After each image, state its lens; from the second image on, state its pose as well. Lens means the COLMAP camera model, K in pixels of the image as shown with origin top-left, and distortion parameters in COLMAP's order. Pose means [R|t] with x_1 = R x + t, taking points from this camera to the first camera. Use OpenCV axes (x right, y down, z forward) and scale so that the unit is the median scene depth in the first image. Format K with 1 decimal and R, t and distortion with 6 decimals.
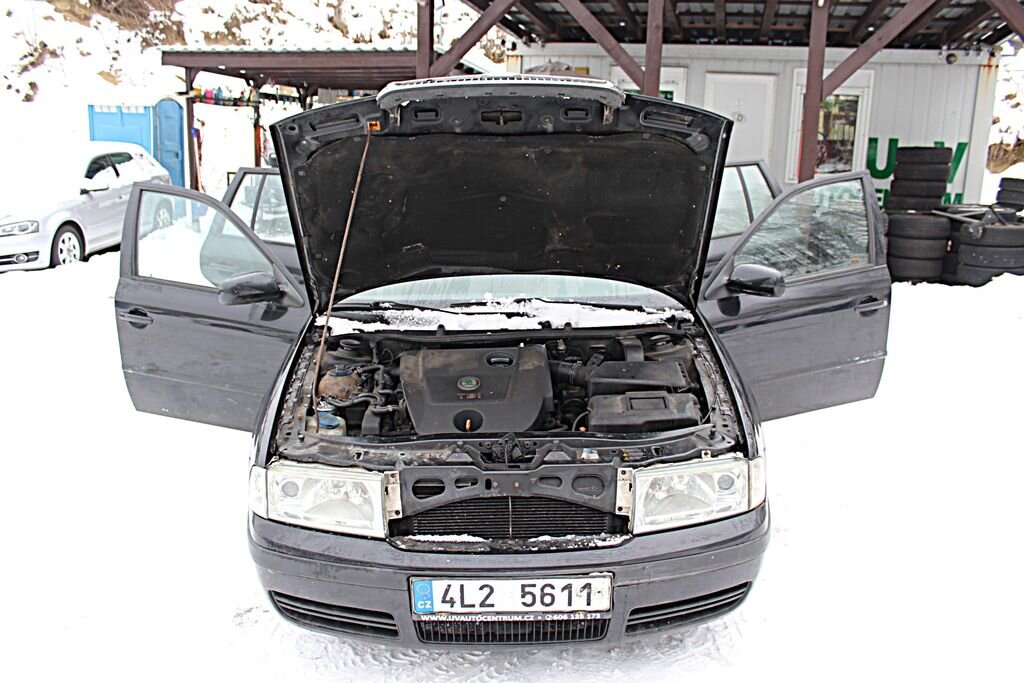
lens RADIAL K [[862.3, 0, 515.4], [0, 862.3, 343.2], [0, 0, 1]] dist [-0.197396, 0.195262]
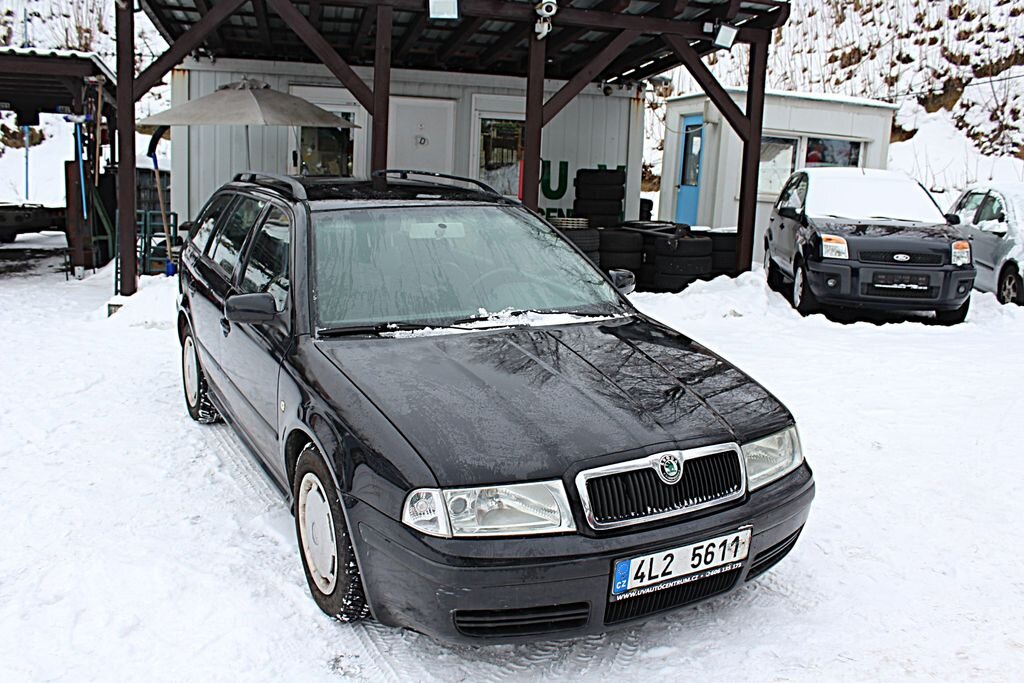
lens RADIAL K [[913.7, 0, 512.0], [0, 913.7, 341.5], [0, 0, 1]] dist [-0.164779, 0.177771]
pose [[0.879470, -0.069893, 0.470795, -0.638359], [0.089175, 0.995840, -0.018745, 0.006106], [-0.467527, 0.058469, 0.882043, 0.021534]]
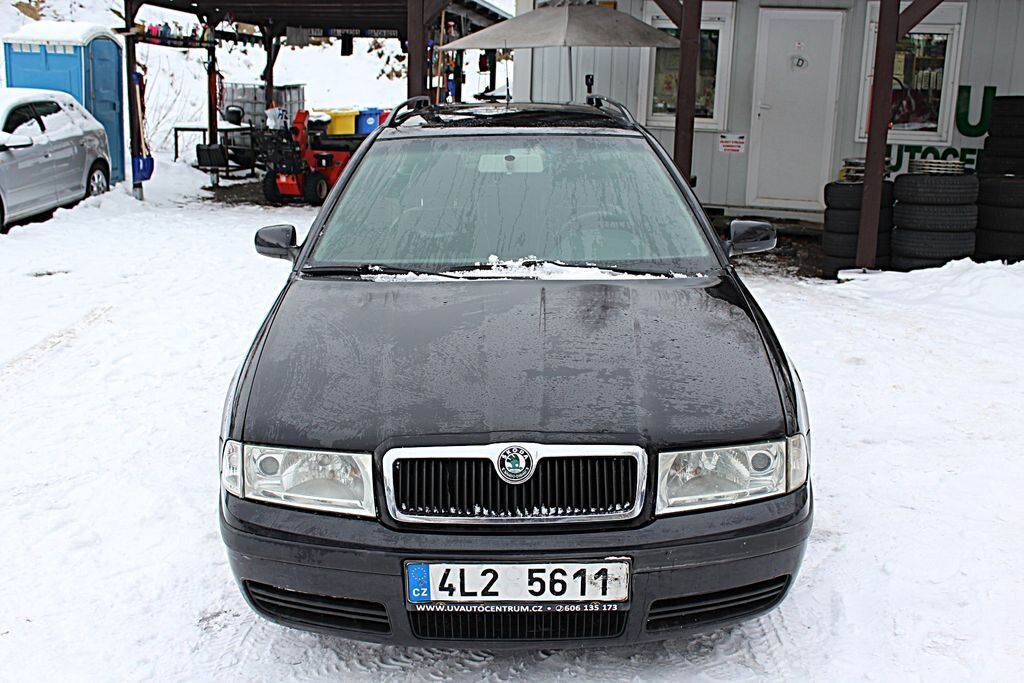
lens RADIAL K [[1070.8, 0, 512.0], [0, 1070.8, 341.5], [0, 0, 1]] dist [-0.179221, 0.247953]
pose [[0.999896, 0.005603, -0.013258, 0.002337], [-0.005668, 0.999972, -0.004870, 0.041942], [0.013231, 0.004945, 0.999900, -0.098538]]
